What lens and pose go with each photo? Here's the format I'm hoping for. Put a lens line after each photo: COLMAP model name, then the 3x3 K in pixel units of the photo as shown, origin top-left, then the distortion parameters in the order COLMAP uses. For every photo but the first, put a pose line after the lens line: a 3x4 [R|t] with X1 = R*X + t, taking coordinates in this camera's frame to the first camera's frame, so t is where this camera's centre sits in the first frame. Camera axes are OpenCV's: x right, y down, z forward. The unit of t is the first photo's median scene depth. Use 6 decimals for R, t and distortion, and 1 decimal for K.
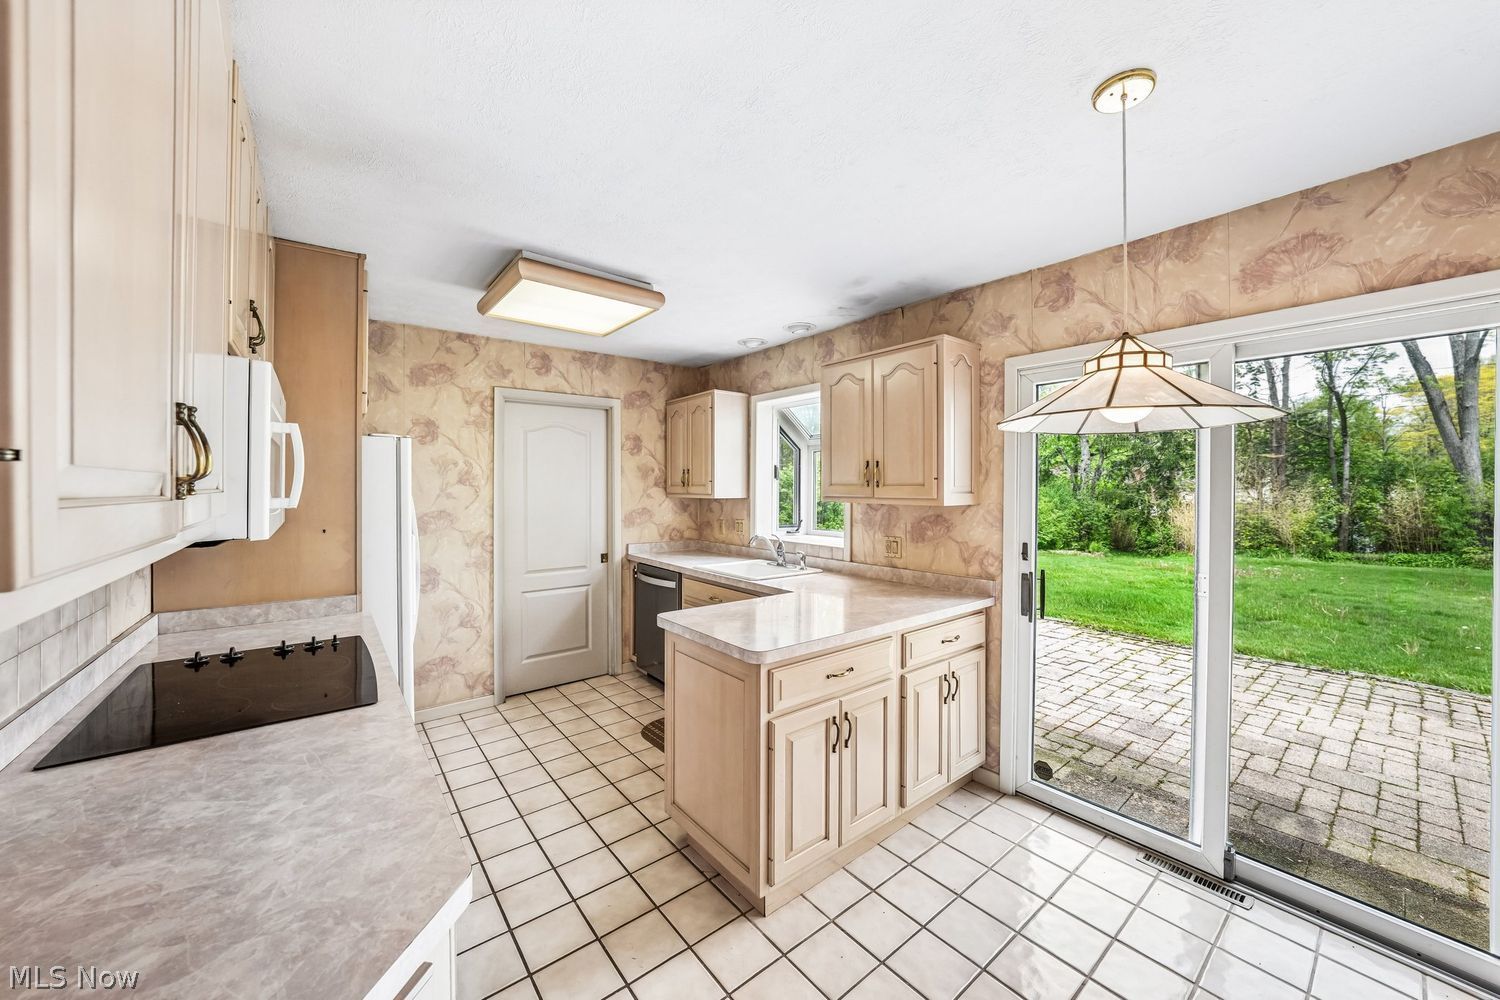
lens RADIAL K [[547.2, 0, 755.7], [0, 547.2, 498.5], [0, 0, 1]] dist [-0.020774, 0.003728]
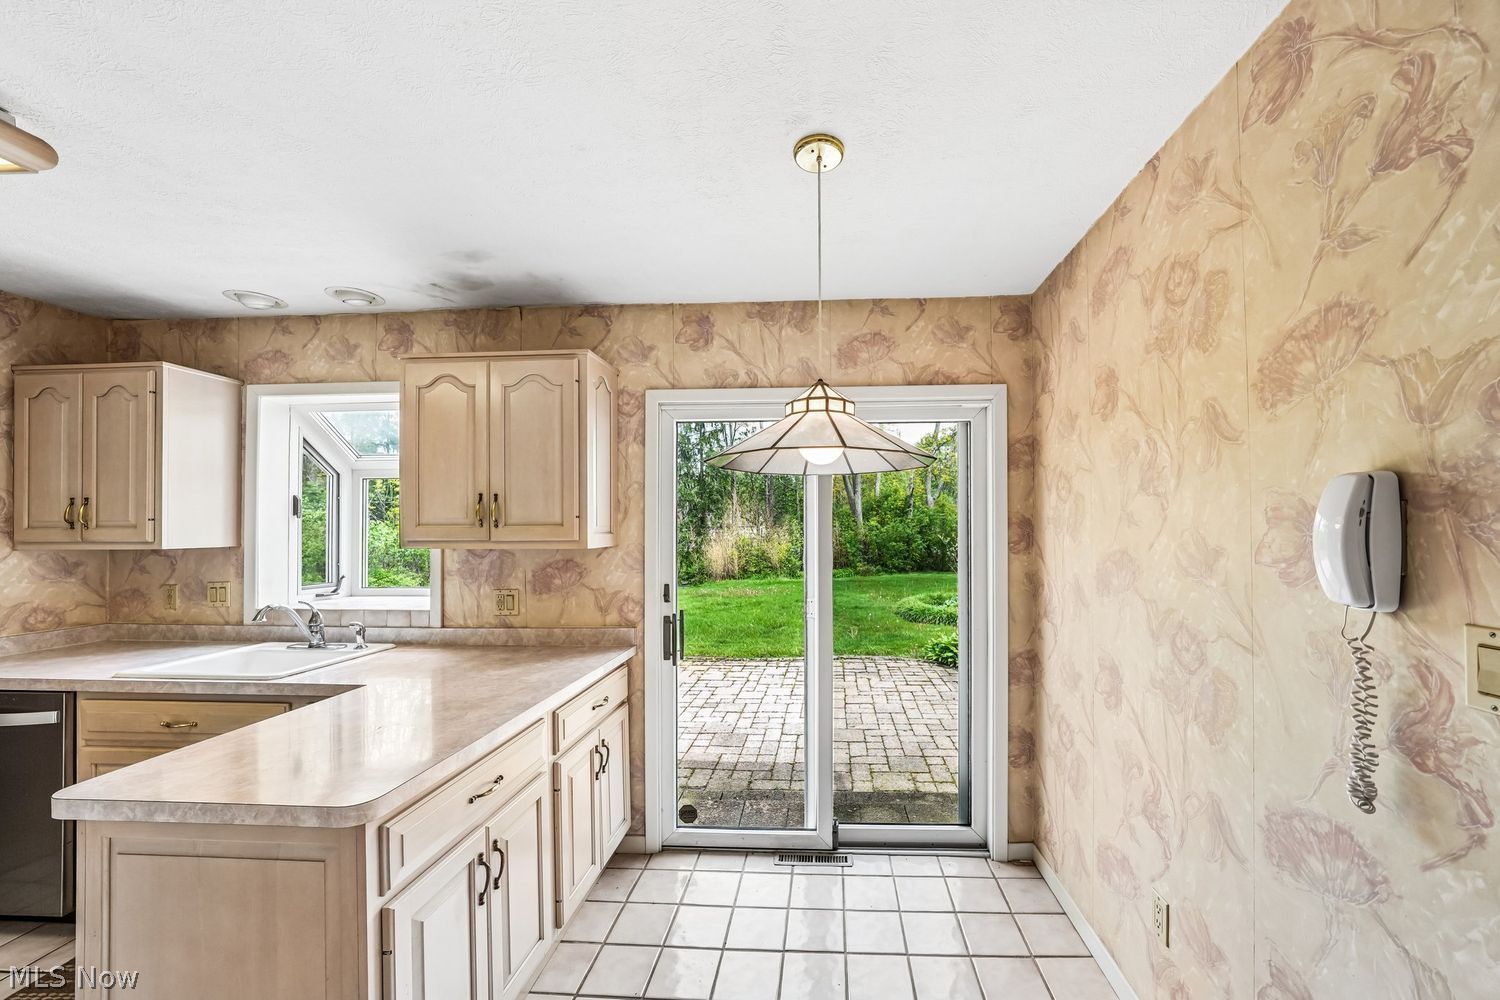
lens RADIAL K [[547.2, 0, 740.5], [0, 547.2, 527.5], [0, 0, 1]] dist [-0.020774, 0.003728]
pose [[0.668954, -0.006879, 0.743272, -0.129459], [0.022932, 0.999672, -0.011387, -0.004364], [-0.742950, 0.024662, 0.668892, 0.241145]]
